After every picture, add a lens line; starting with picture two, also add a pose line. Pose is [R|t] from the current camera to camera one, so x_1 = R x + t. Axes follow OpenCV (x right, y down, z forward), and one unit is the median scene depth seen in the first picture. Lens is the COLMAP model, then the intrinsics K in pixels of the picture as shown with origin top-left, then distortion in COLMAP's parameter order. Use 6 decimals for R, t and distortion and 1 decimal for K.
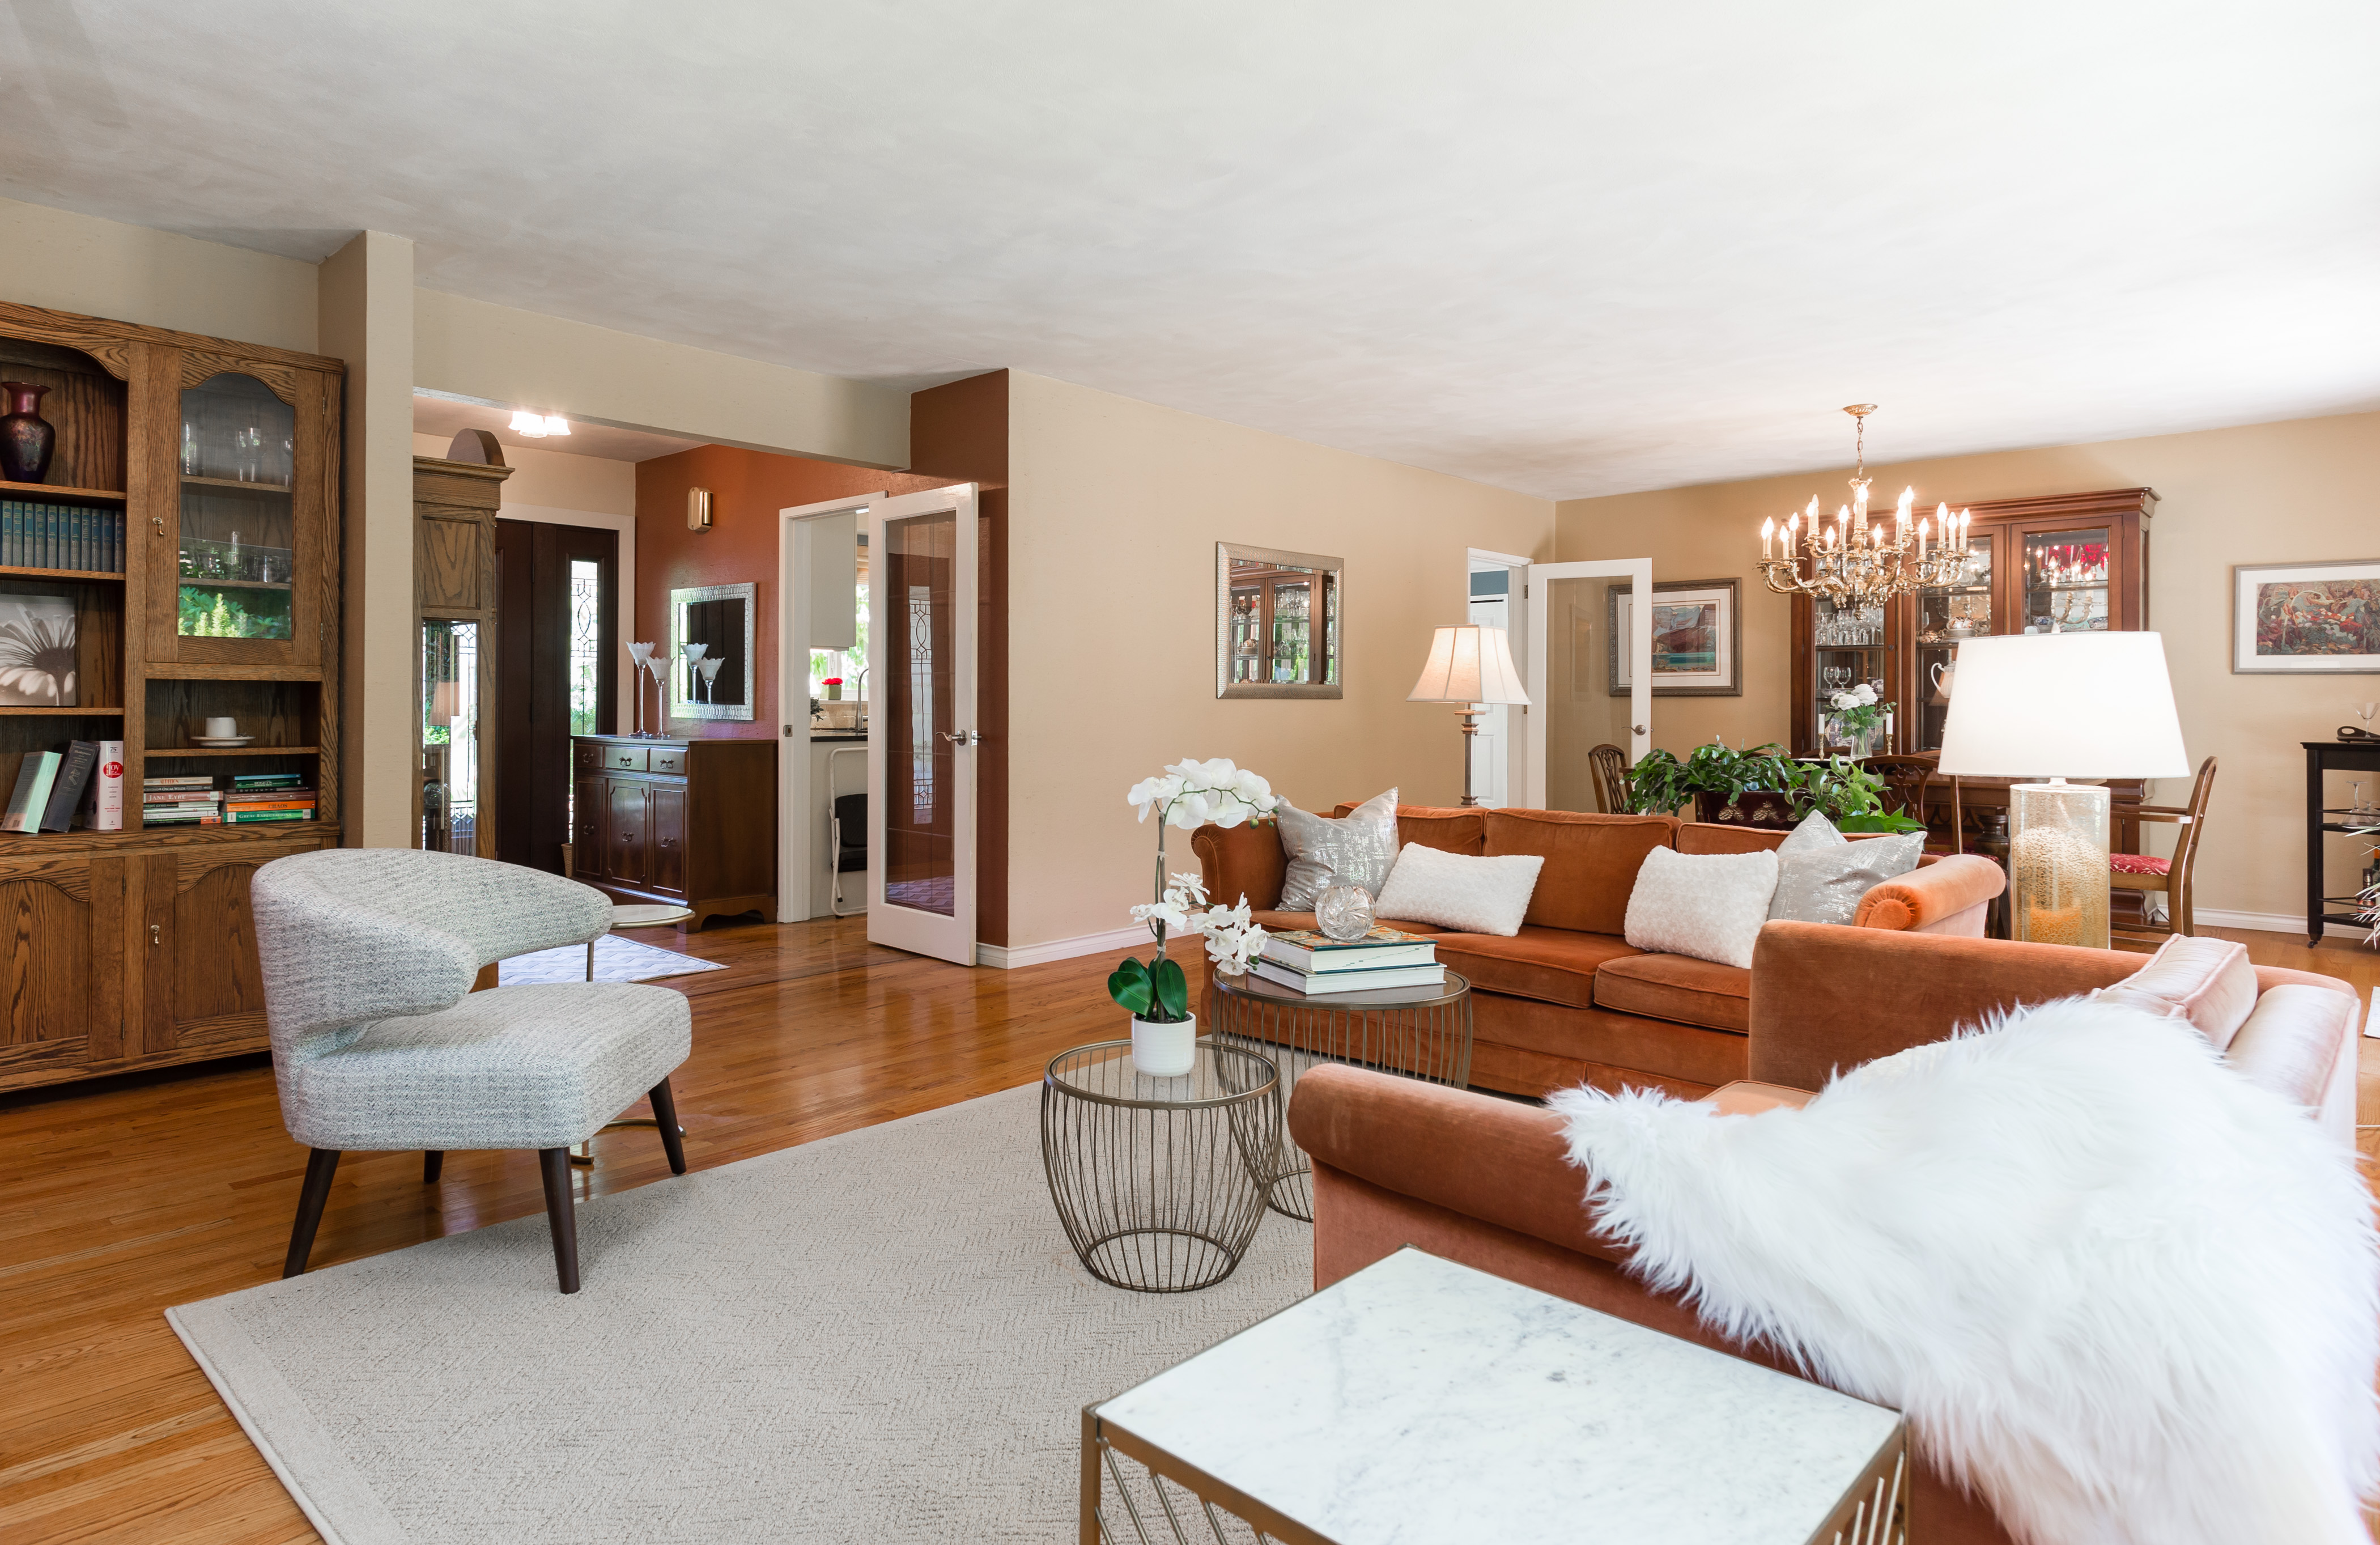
lens RADIAL K [[1342.5, 0, 1123.7], [0, 1342.5, 708.4], [0, 0, 1]] dist [0.013046, 0.000481]
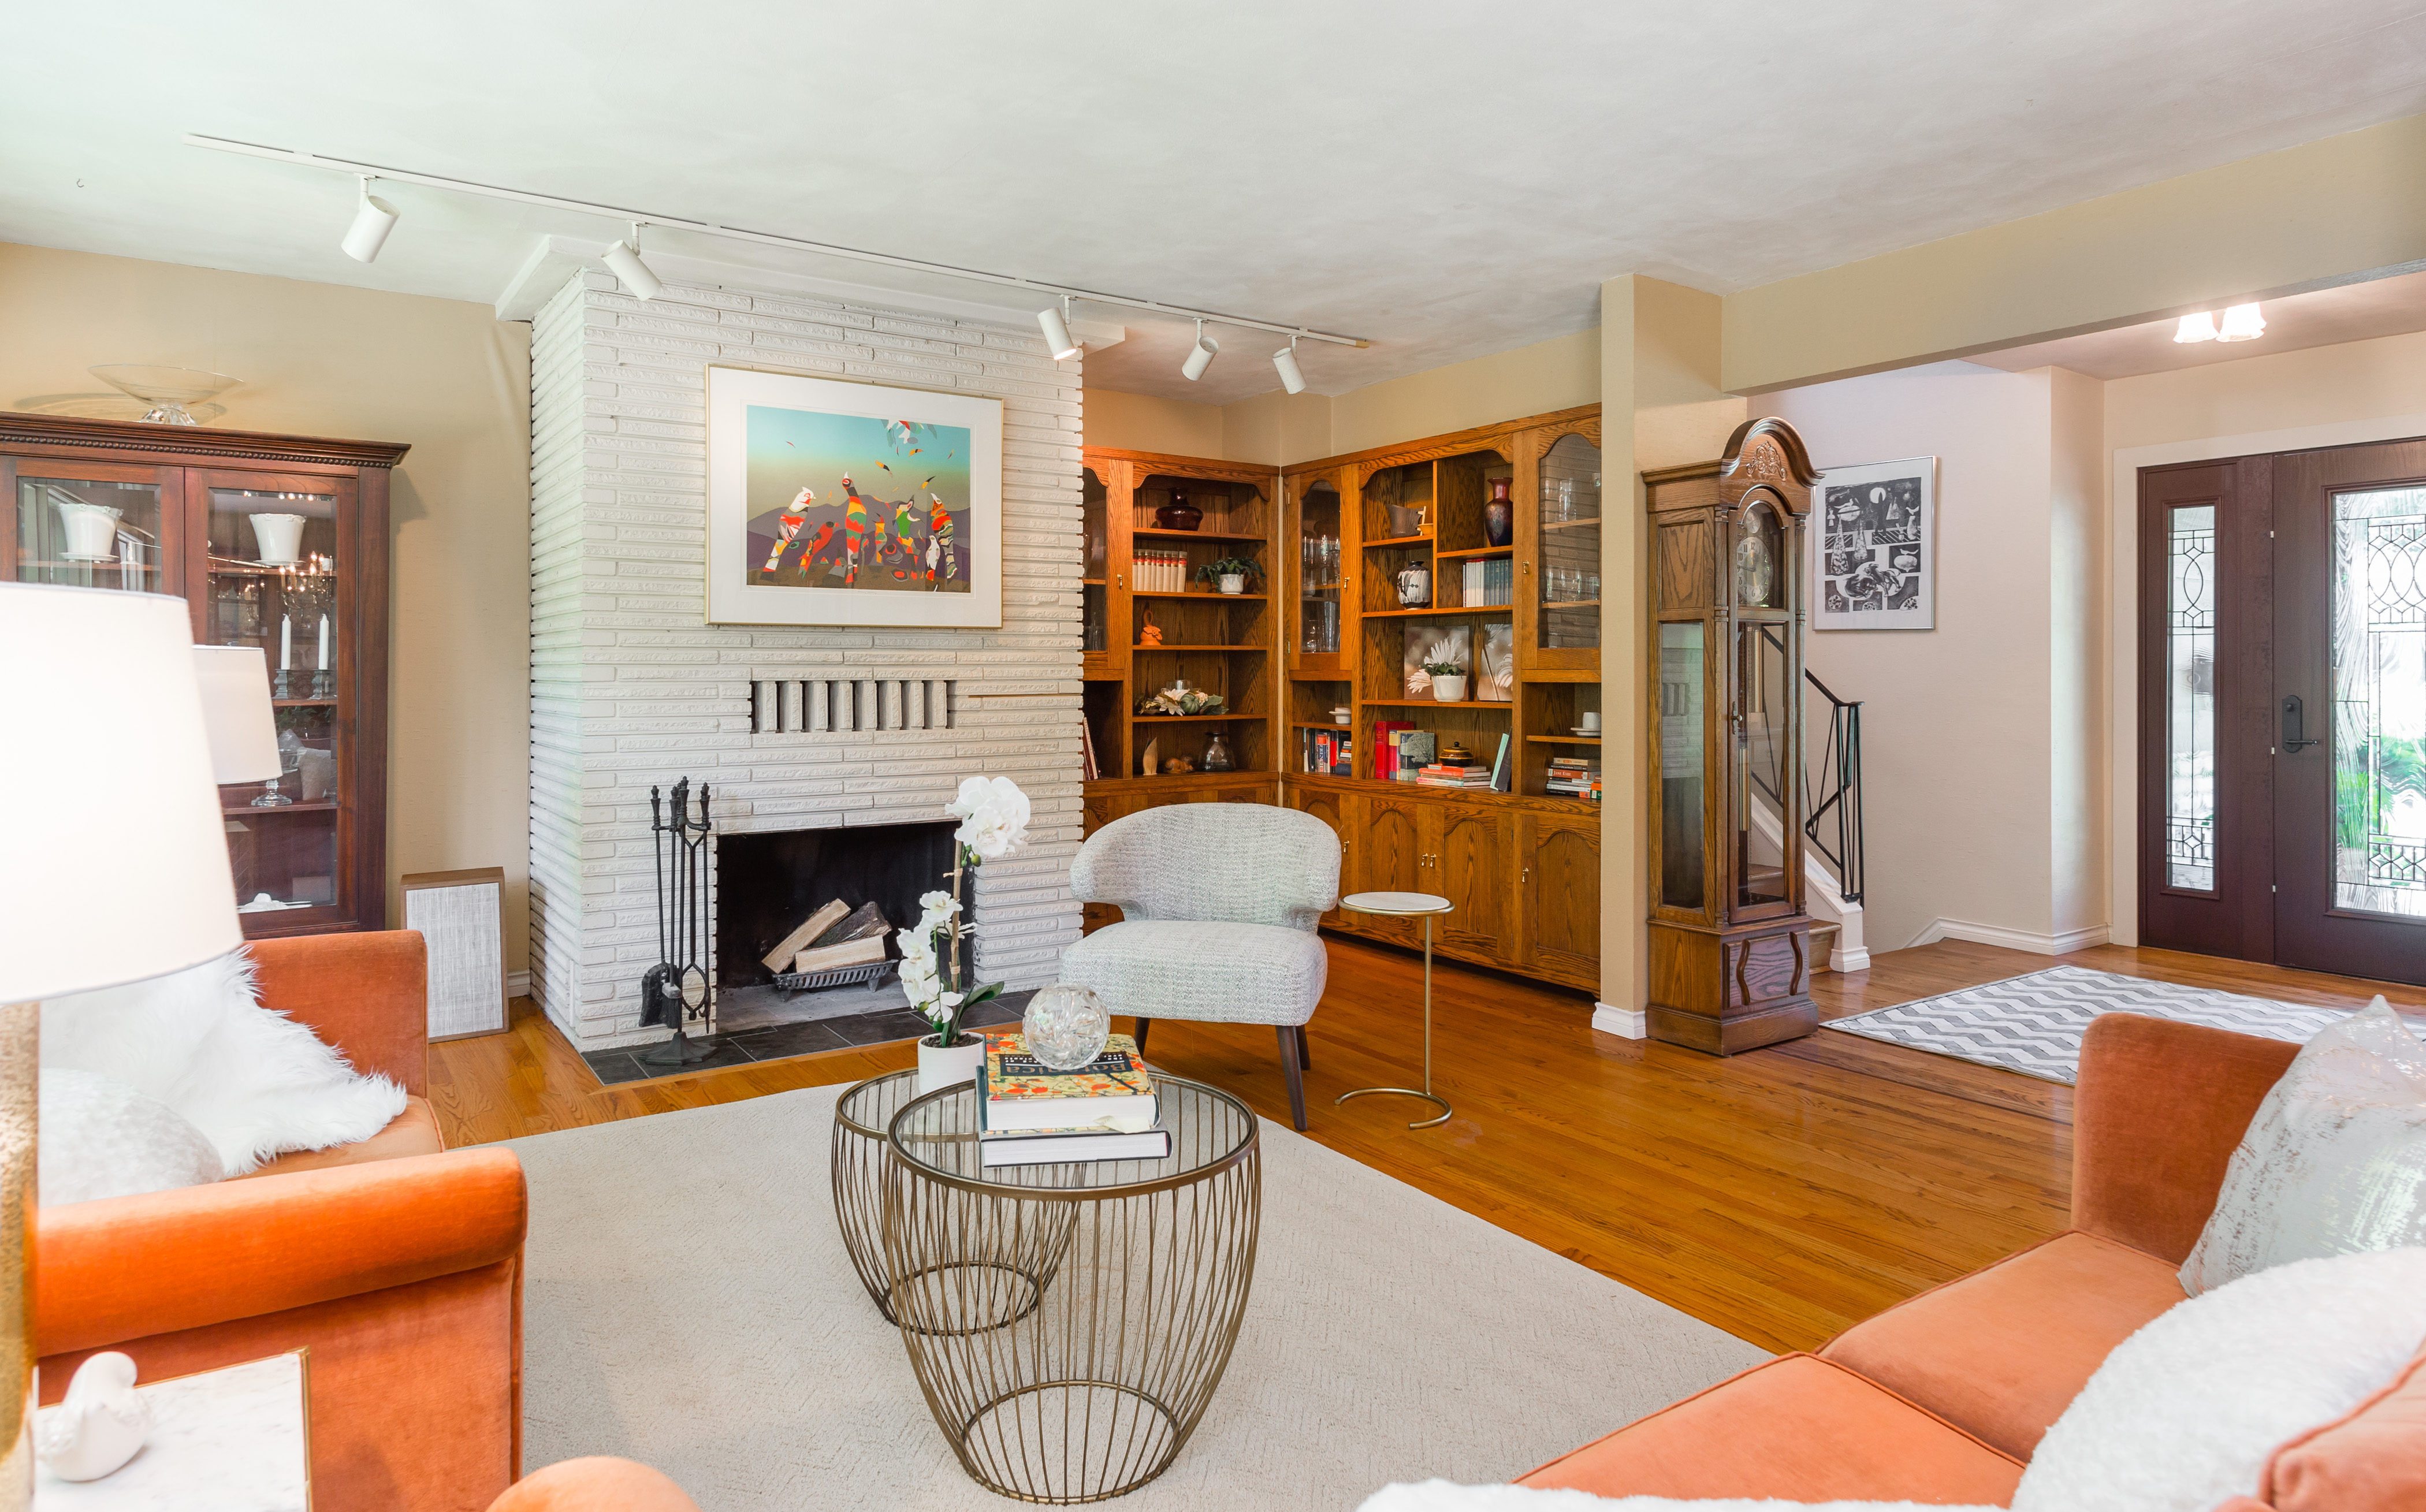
lens RADIAL K [[1367.4, 0, 1205.9], [0, 1367.4, 667.3], [0, 0, 1]] dist [-0.002281, -0.001126]
pose [[-0.199172, -0.011806, -0.979893, 0.444029], [-0.004334, 0.999928, -0.011166, -0.013678], [0.979955, 0.002022, -0.199209, 0.647433]]
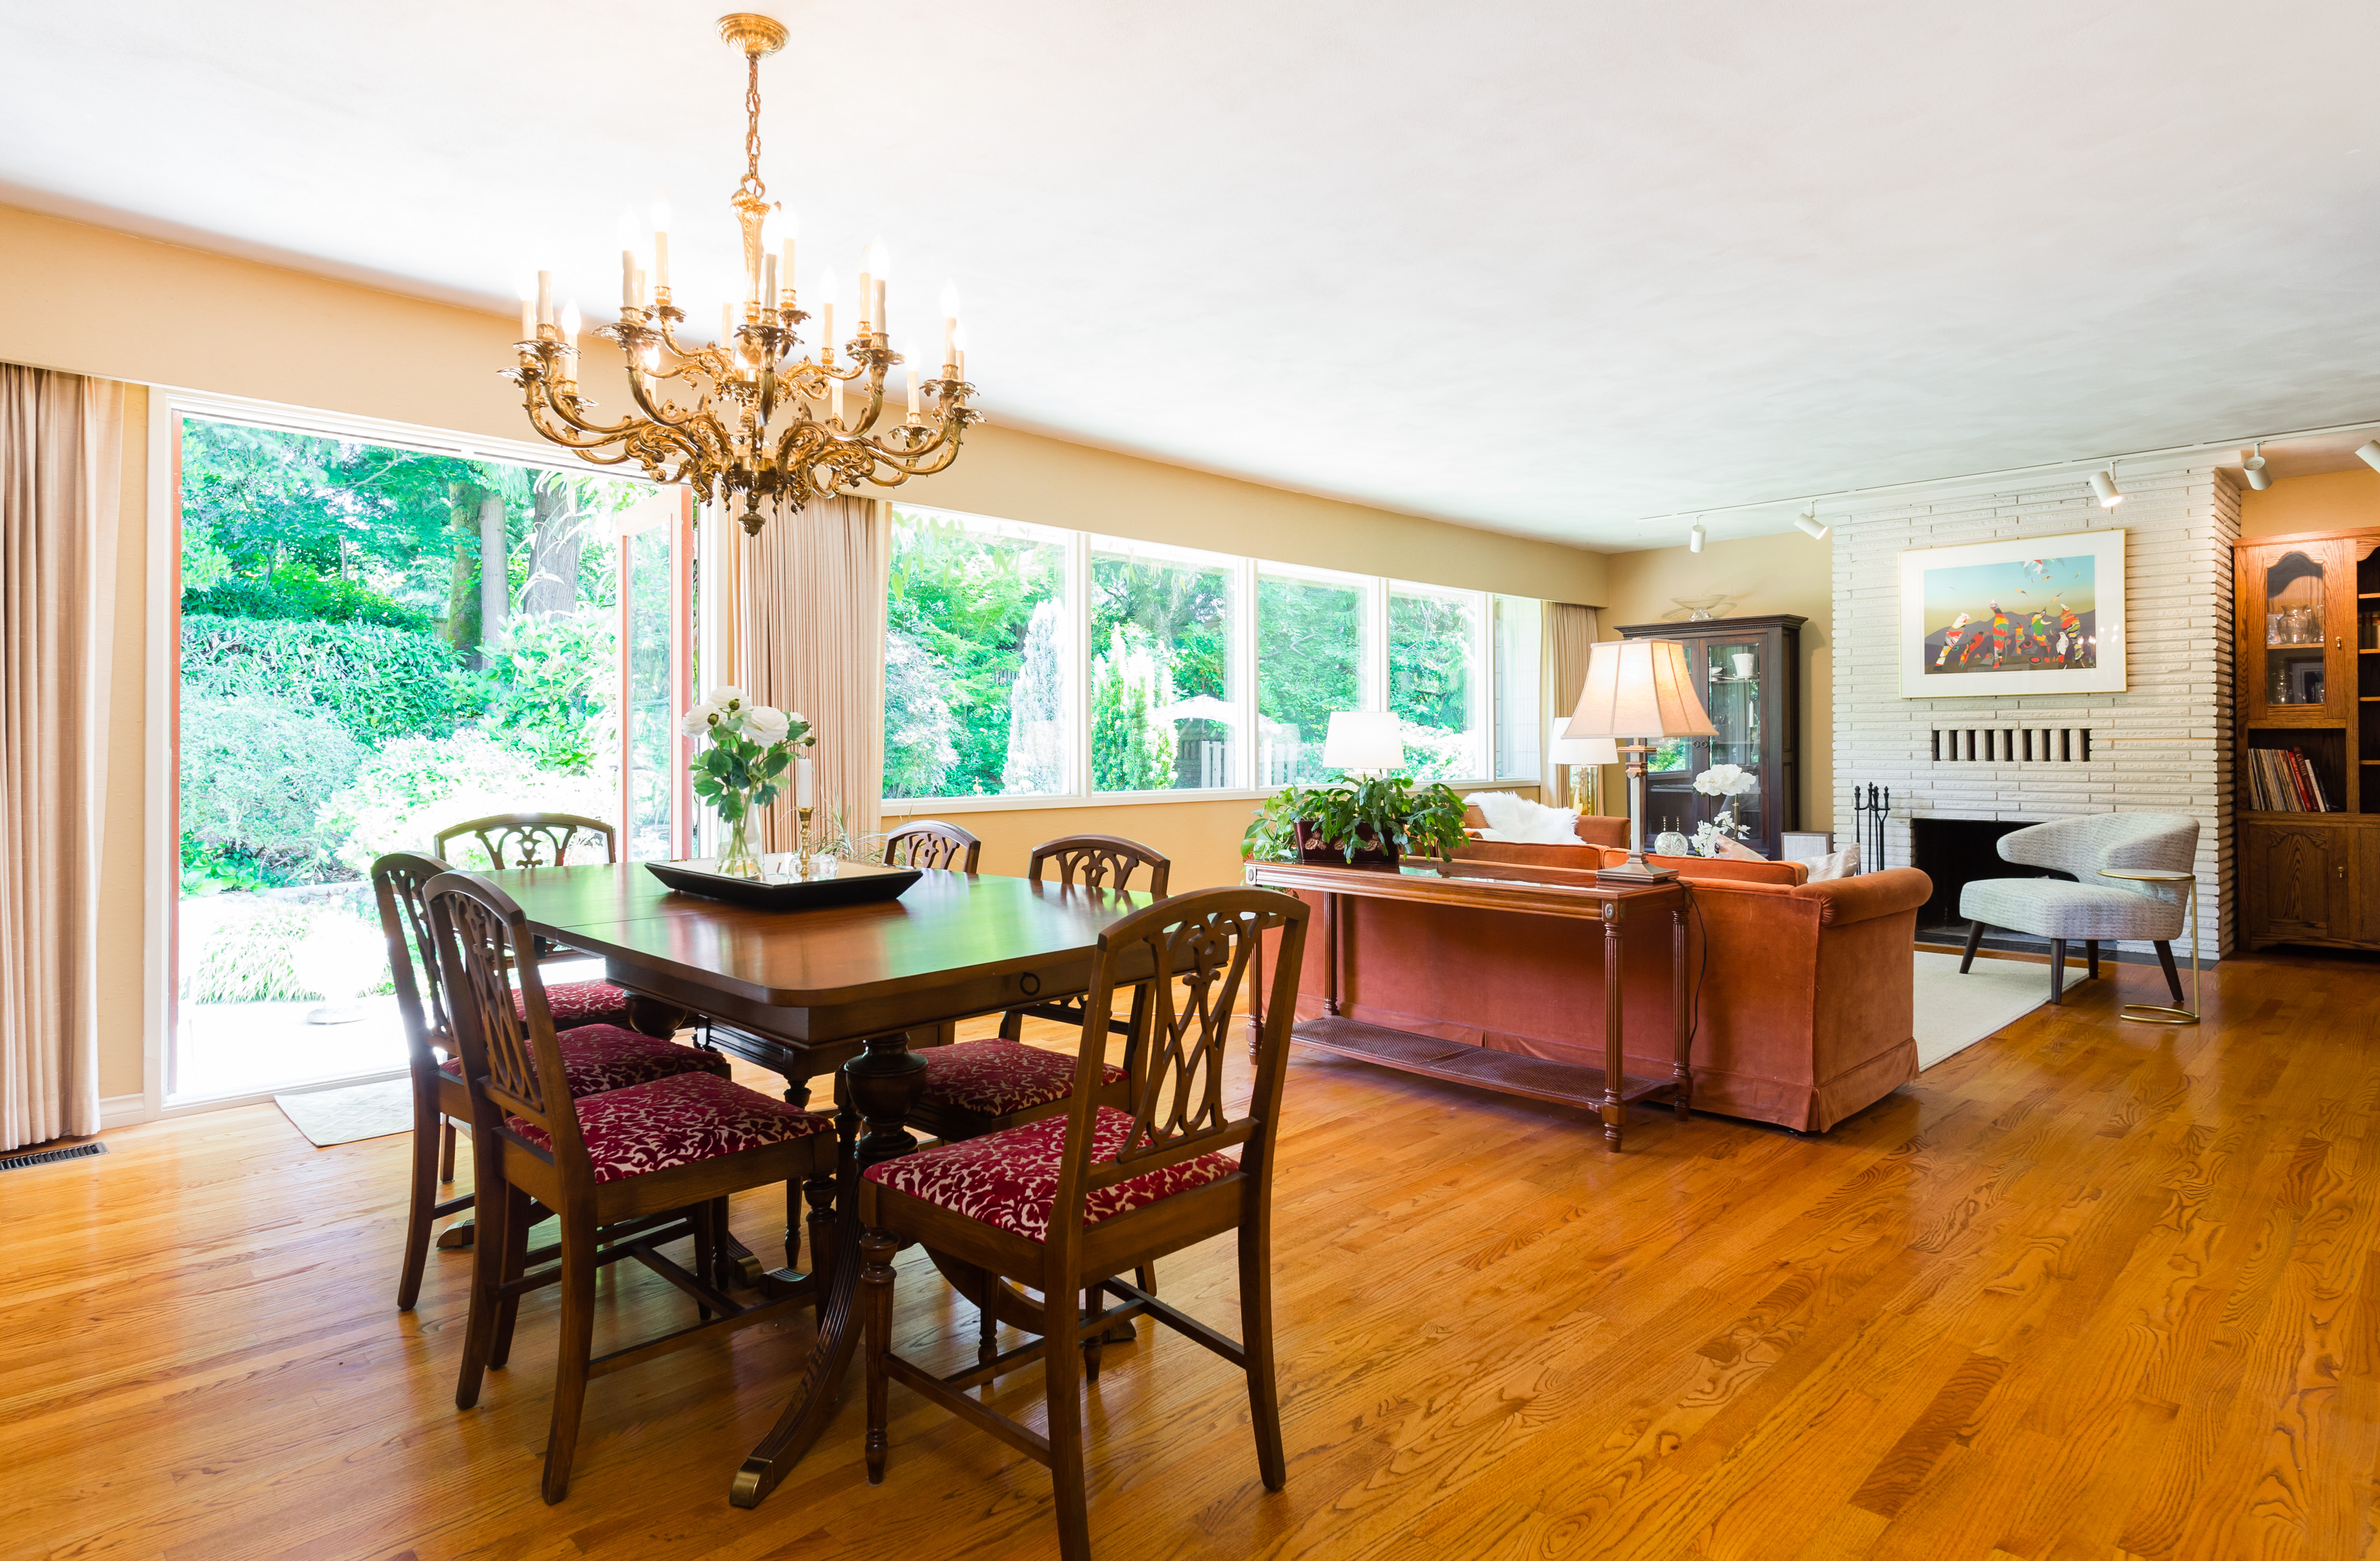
lens RADIAL K [[1303.4, 0, 1143.2], [0, 1303.4, 734.9], [0, 0, 1]] dist [0.001451, 0.000951]
pose [[-0.999525, -0.004061, 0.030561, 0.463750], [-0.004198, 0.999981, -0.004430, 0.000579], [-0.030542, -0.004556, -0.999523, 1.559861]]
